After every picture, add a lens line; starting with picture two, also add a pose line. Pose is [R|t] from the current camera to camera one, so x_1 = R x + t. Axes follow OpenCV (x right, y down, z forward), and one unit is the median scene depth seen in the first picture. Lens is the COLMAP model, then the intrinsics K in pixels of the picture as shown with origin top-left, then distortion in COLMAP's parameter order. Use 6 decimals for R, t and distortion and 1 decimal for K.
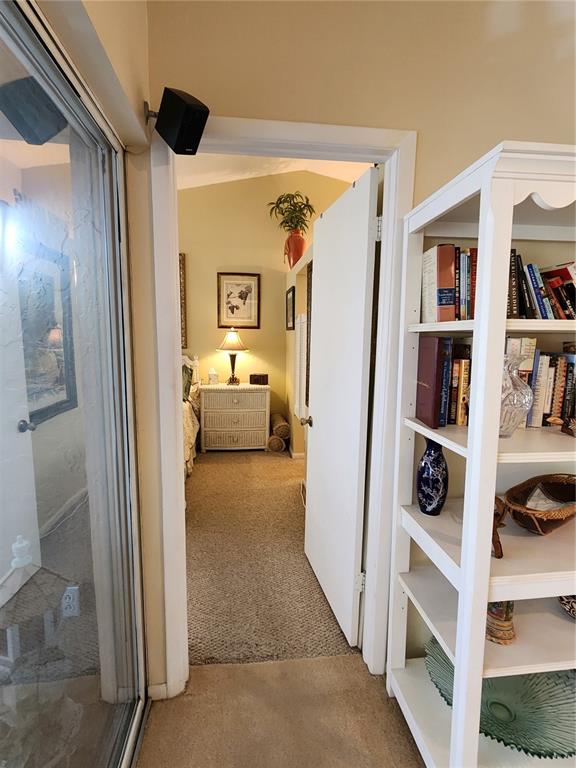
lens RADIAL K [[321.6, 0, 288.0], [0, 321.6, 384.0], [0, 0, 1]] dist [-0.001617, -0.000032]
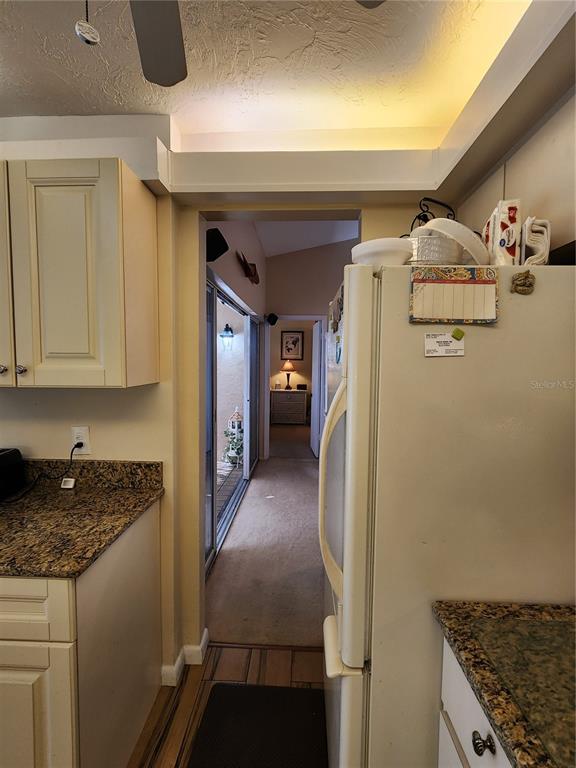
lens RADIAL K [[321.6, 0, 288.0], [0, 321.6, 384.0], [0, 0, 1]] dist [-0.001617, -0.000032]
pose [[0.980291, 0.005469, -0.197484, 0.205487], [-0.021015, 0.996832, -0.076713, 0.116121], [0.196439, 0.079352, 0.977300, -0.865518]]
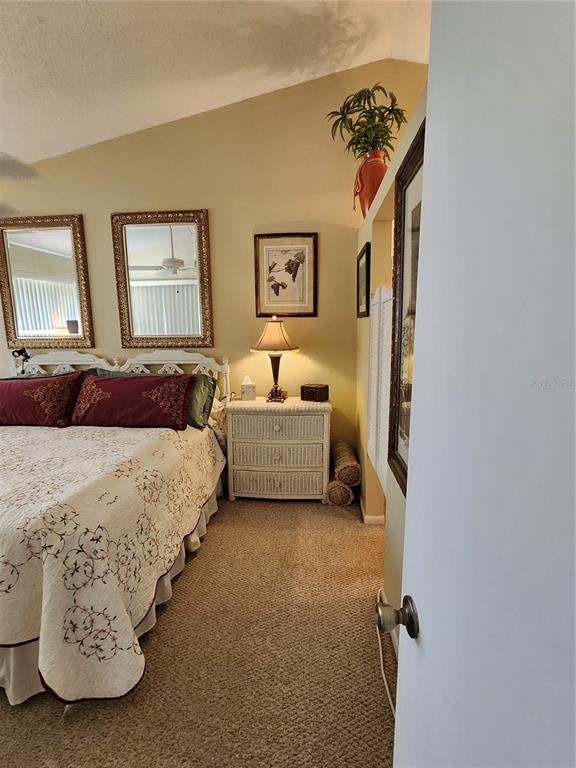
lens RADIAL K [[321.6, 0, 288.0], [0, 321.6, 384.0], [0, 0, 1]] dist [-0.001617, -0.000032]
pose [[0.972097, 0.008247, -0.234435, 0.012956], [-0.000128, 0.999400, 0.034626, -0.056335], [0.234580, -0.033630, 0.971515, 0.348671]]
